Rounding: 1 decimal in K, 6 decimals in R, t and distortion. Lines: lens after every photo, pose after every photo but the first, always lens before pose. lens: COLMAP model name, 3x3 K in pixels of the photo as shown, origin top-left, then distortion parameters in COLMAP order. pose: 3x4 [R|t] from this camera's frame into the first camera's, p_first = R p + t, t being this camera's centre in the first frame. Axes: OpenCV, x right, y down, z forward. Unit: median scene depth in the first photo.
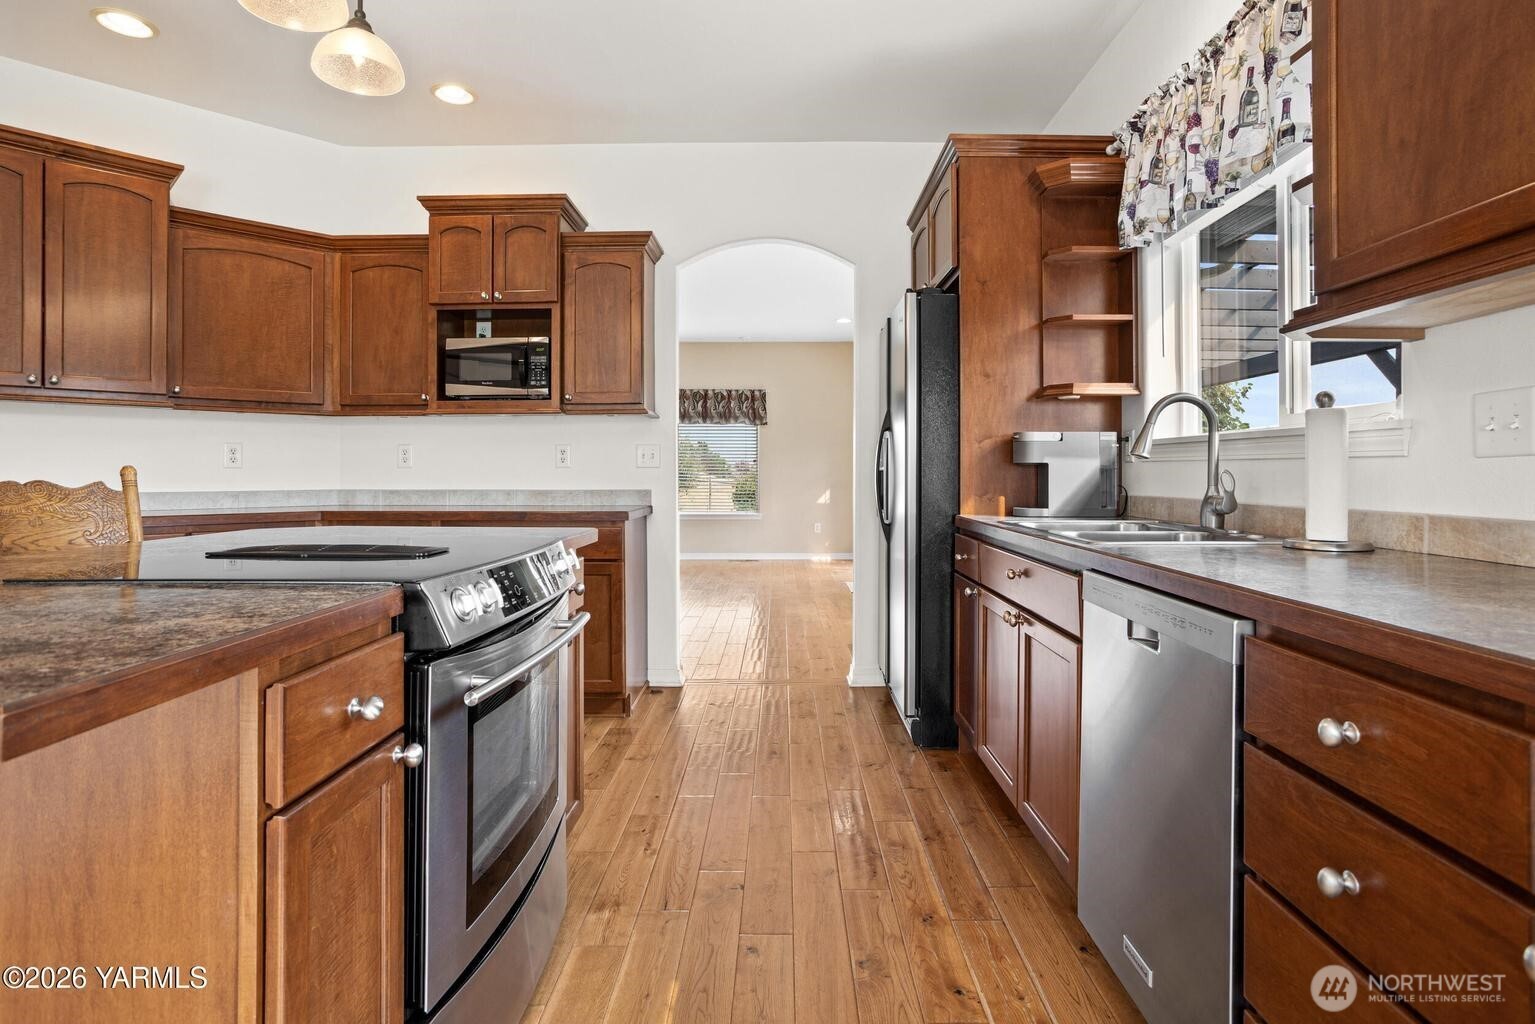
lens RADIAL K [[820.8, 0, 777.2], [0, 820.8, 468.7], [0, 0, 1]] dist [-0.049165, 0.034816]
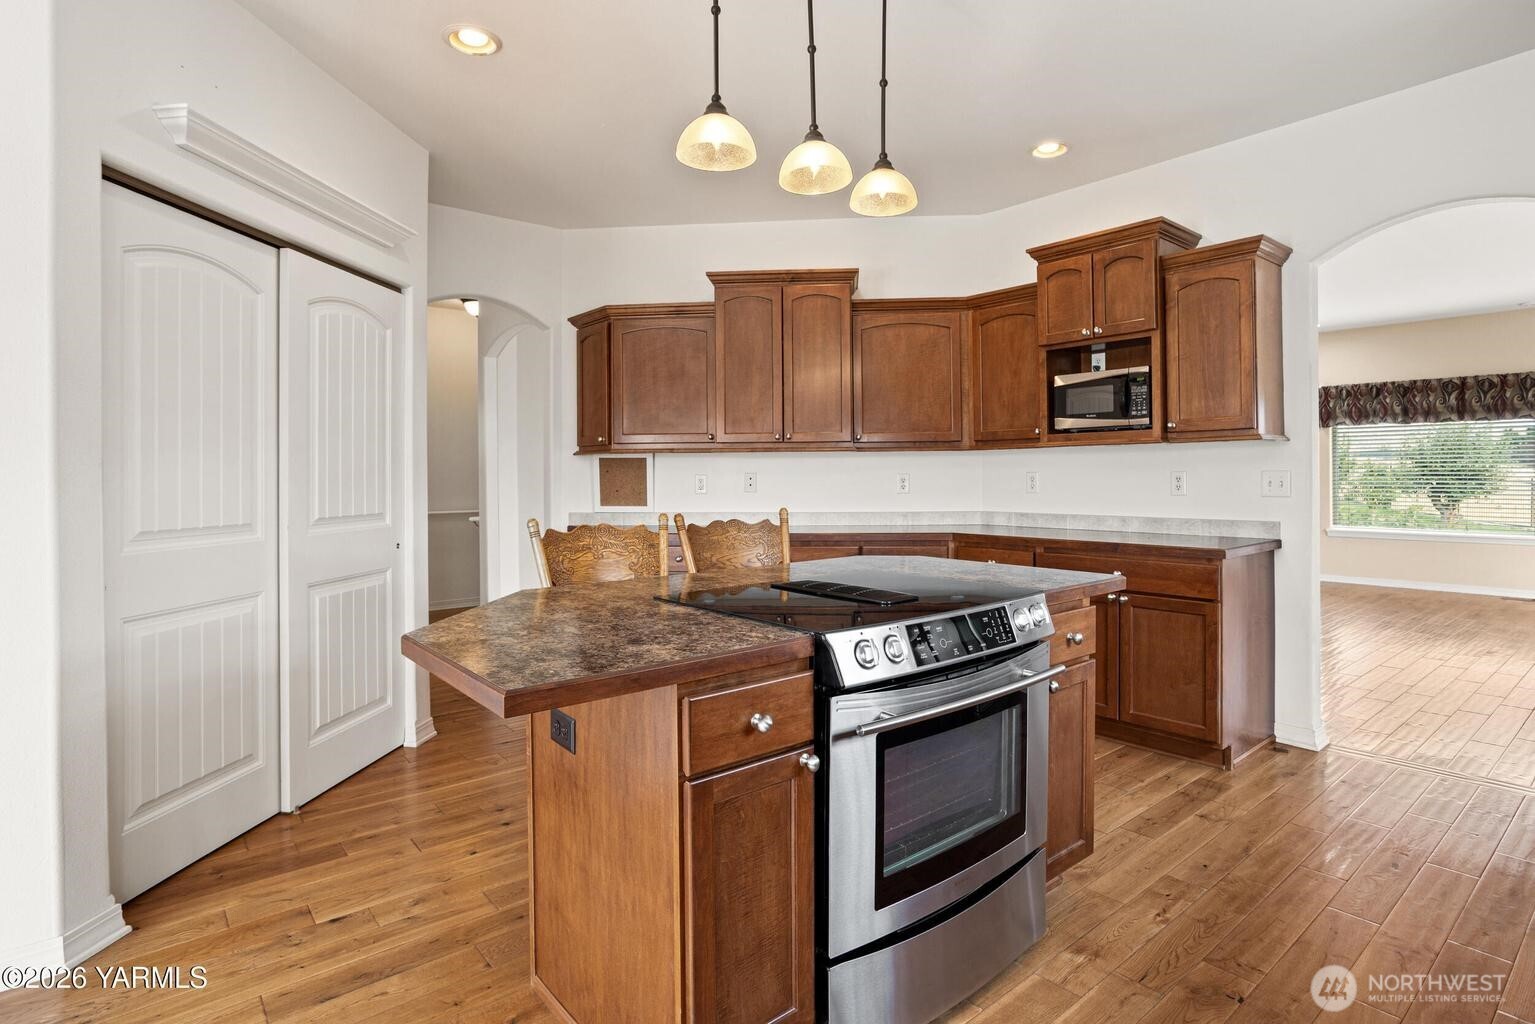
lens RADIAL K [[801.9, 0, 771.6], [0, 801.9, 479.4], [0, 0, 1]] dist [-0.057682, 0.032223]
pose [[0.642972, 0.000802, -0.765889, 0.172307], [0.012375, 0.999858, 0.011436, -0.043667], [0.765790, -0.016831, 0.642871, 0.038763]]
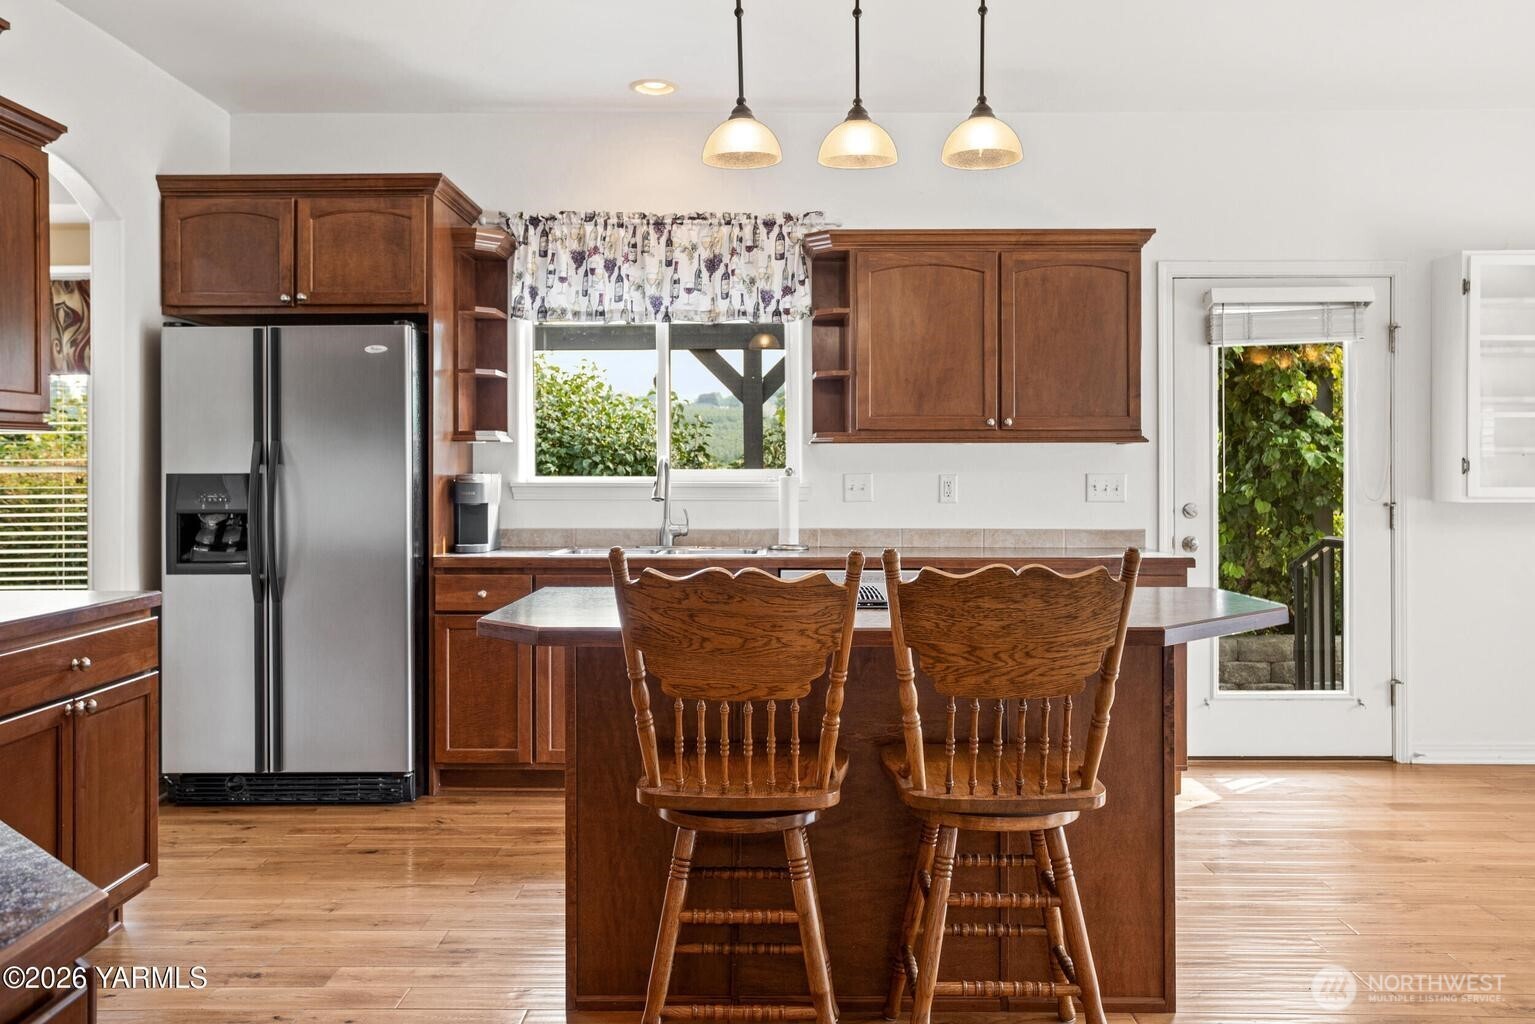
lens RADIAL K [[1273.3, 0, 768.6], [0, 1273.3, 470.6], [0, 0, 1]] dist [-0.007292, 0.058009]
pose [[-0.001681, 0.000248, 0.999999, -1.195711], [-0.005895, 0.999983, -0.000257, -0.043770], [-0.999981, -0.005895, -0.001679, 0.534280]]
